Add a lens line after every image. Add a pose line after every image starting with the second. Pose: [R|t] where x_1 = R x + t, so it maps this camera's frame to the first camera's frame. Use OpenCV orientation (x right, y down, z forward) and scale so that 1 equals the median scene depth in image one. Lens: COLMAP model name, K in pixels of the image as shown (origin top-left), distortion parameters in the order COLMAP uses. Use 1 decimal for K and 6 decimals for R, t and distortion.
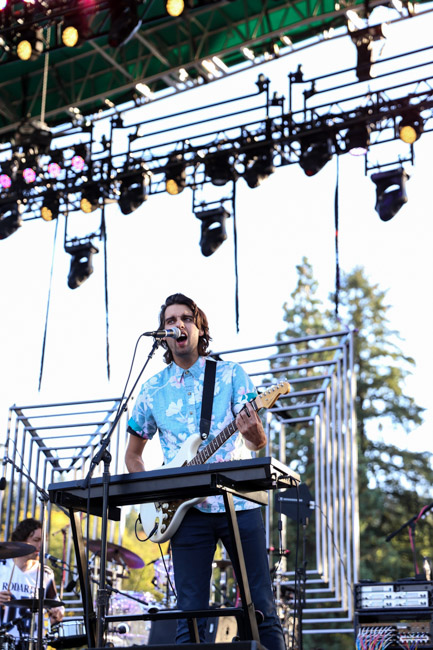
lens RADIAL K [[1219.1, 0, 214.4], [0, 1219.1, 336.0], [0, 0, 1]] dist [0.176709, 0.121498]
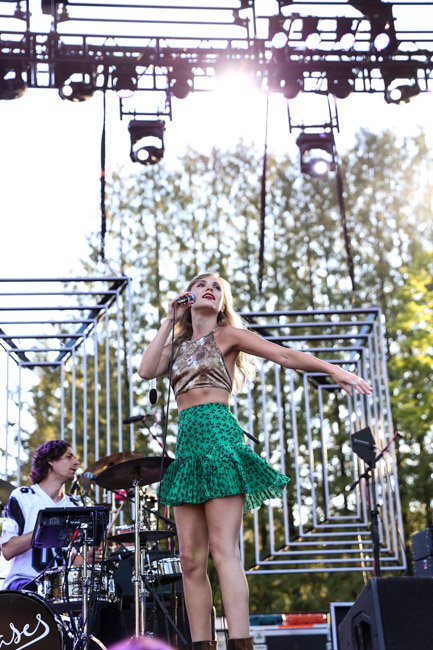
lens RADIAL K [[1216.1, 0, 214.5], [0, 1216.1, 336.6], [0, 0, 1]] dist [0.175901, 0.153869]
pose [[0.819323, 0.125402, 0.559450, -0.332045], [-0.133705, 0.990673, -0.026249, 0.053143], [-0.557524, -0.053294, 0.828448, 0.152760]]
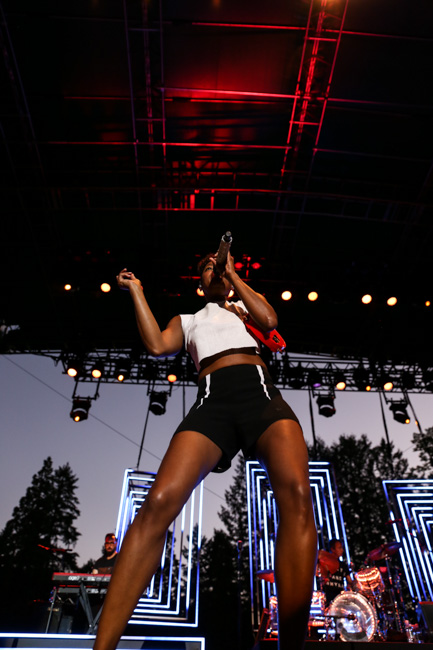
lens RADIAL K [[444.0, 0, 217.4], [0, 444.0, 327.6], [0, 0, 1]] dist [-0.108835, 0.086290]
pose [[0.853861, 0.353061, 0.382452, -0.369517], [-0.172109, 0.884957, -0.432700, 0.128610], [-0.491223, 0.303642, 0.816395, 0.398636]]
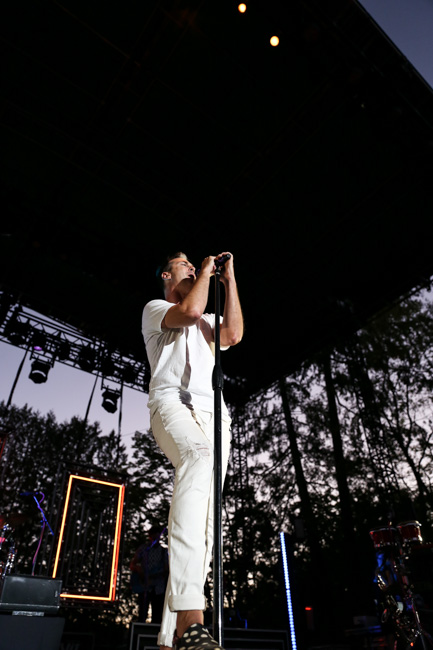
lens RADIAL K [[444.0, 0, 217.4], [0, 444.0, 327.6], [0, 0, 1]] dist [-0.108835, 0.086290]
pose [[0.407610, 0.578349, 0.706659, -0.298617], [-0.266475, 0.815517, -0.513735, 0.117689], [-0.873410, 0.021096, 0.486529, 0.362560]]
